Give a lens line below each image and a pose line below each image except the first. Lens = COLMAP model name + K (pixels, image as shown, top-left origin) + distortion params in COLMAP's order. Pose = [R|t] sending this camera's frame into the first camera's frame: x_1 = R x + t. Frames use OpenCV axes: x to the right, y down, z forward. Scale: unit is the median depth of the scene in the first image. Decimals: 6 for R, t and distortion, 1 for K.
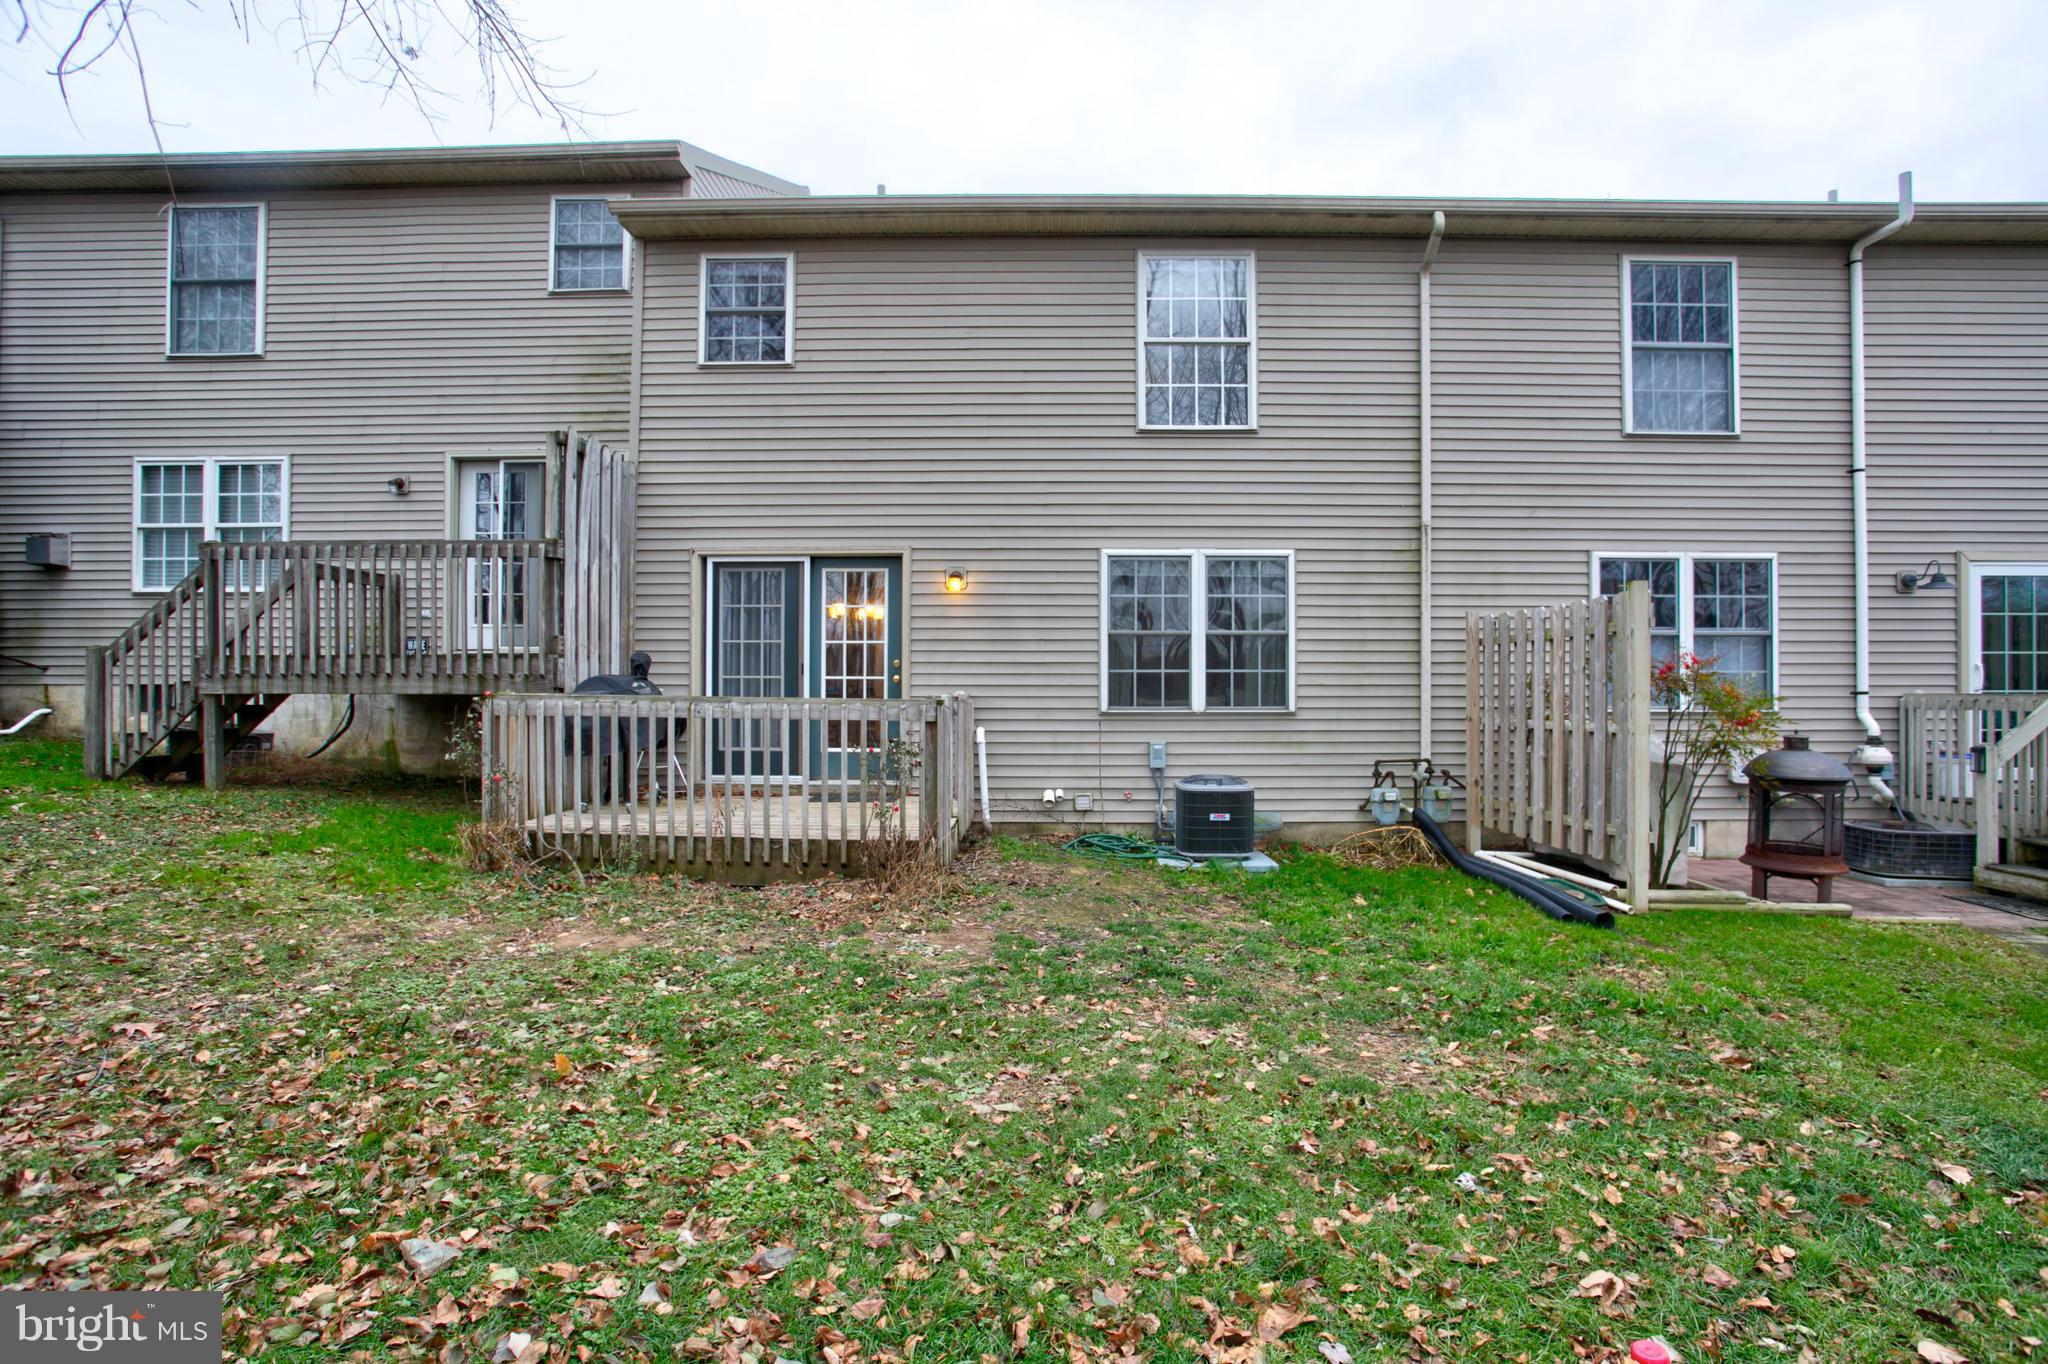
lens RADIAL K [[1043.3, 0, 1002.1], [0, 1043.3, 680.0], [0, 0, 1]] dist [-0.091025, 0.046929]
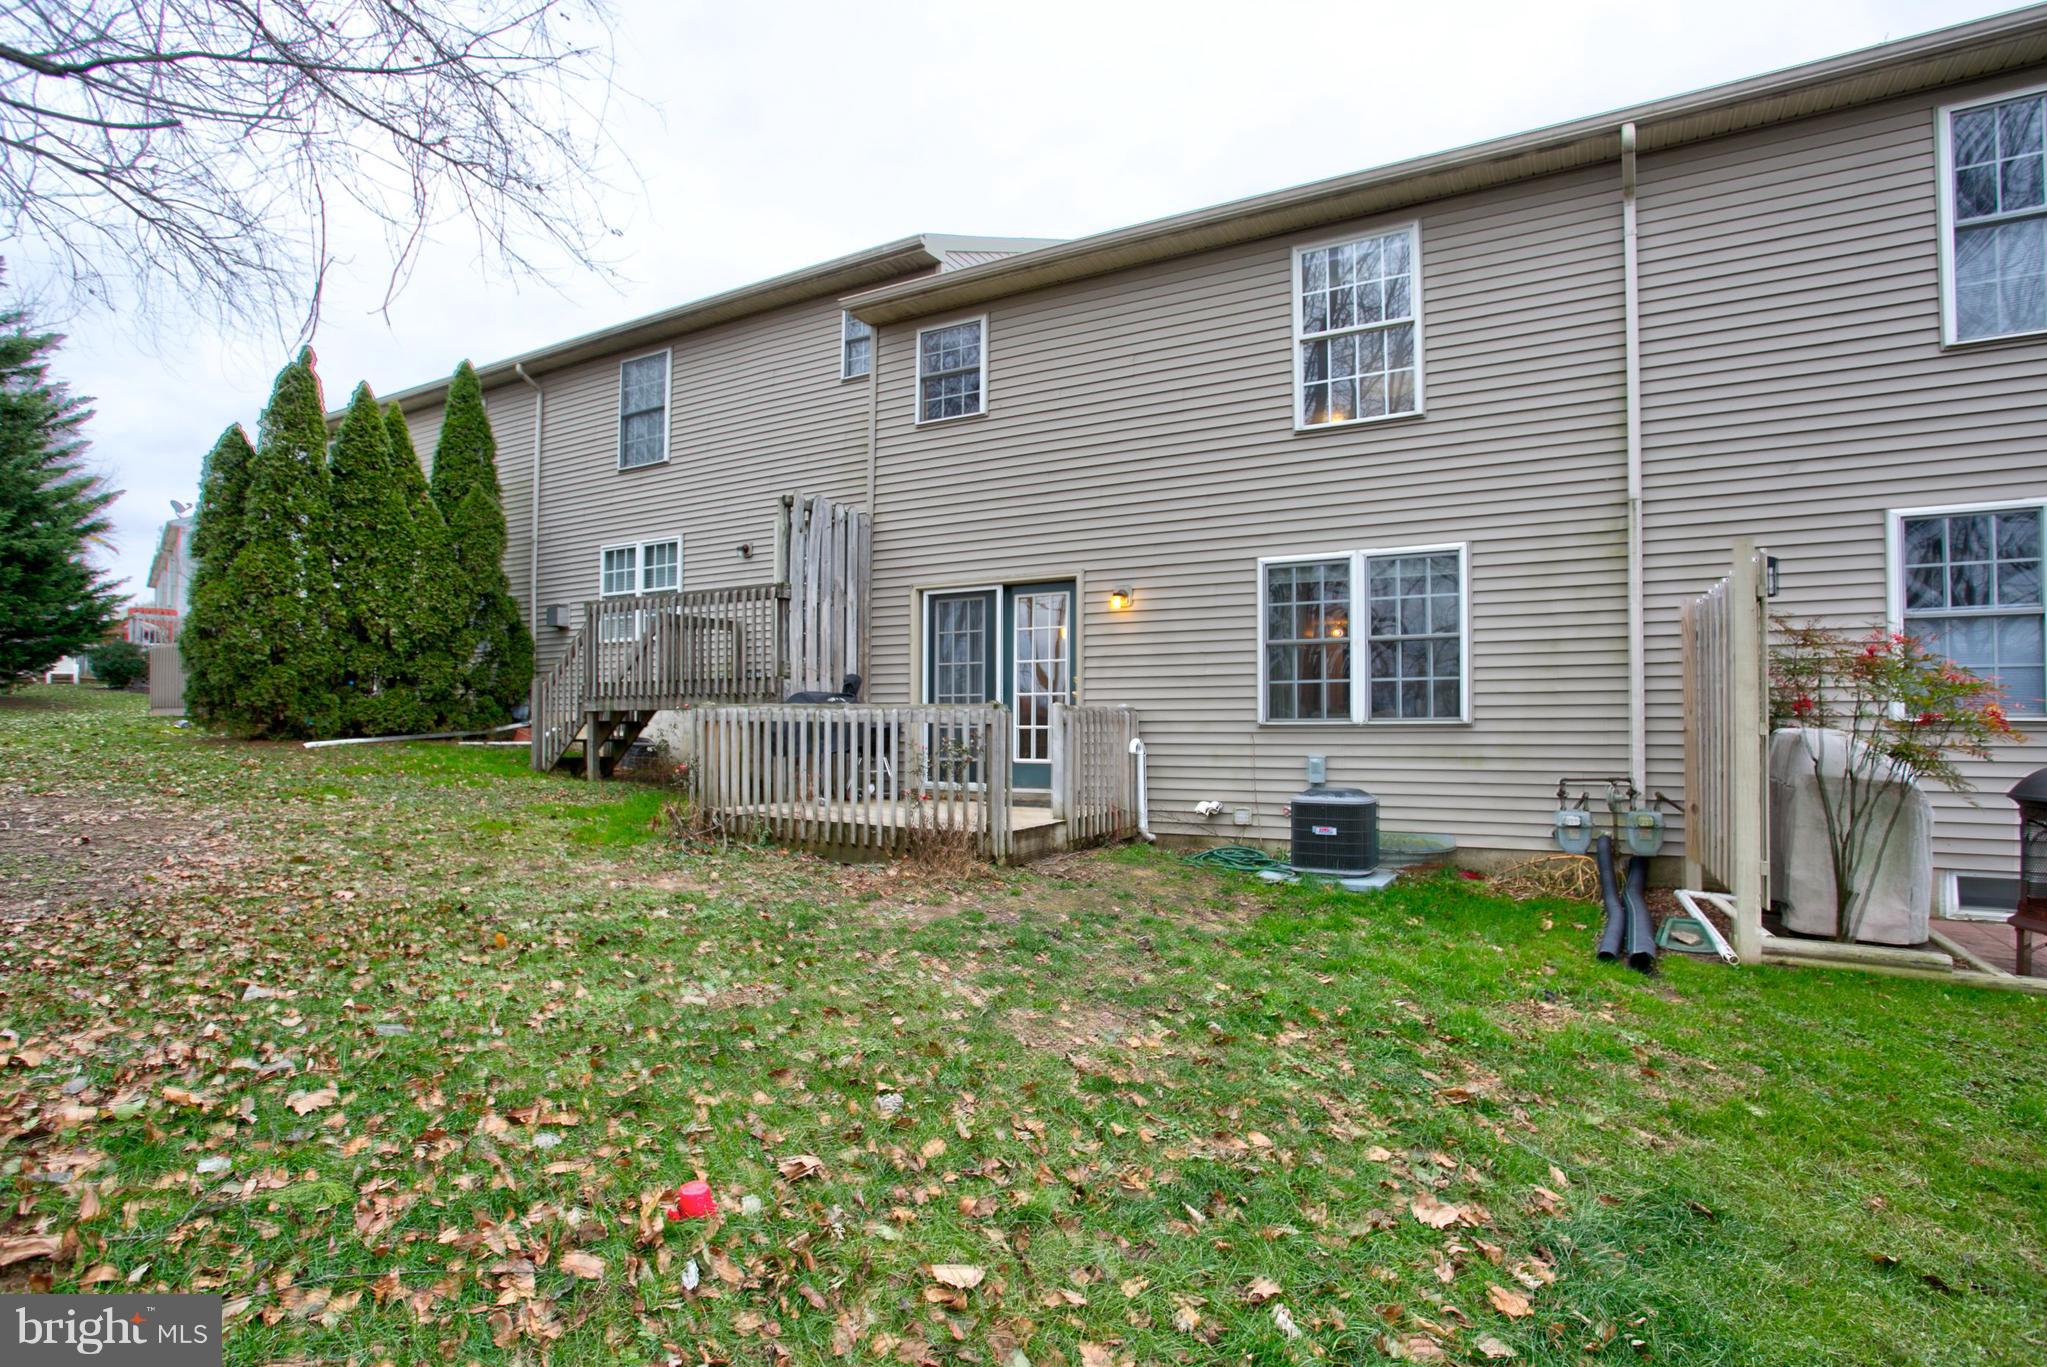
lens RADIAL K [[1035.2, 0, 973.2], [0, 1035.2, 708.8], [0, 0, 1]] dist [-0.091405, 0.036923]
pose [[0.871829, -0.009233, -0.489724, 0.335730], [0.002143, 0.999885, -0.015036, 0.030284], [0.489806, 0.012059, 0.871748, 0.030105]]
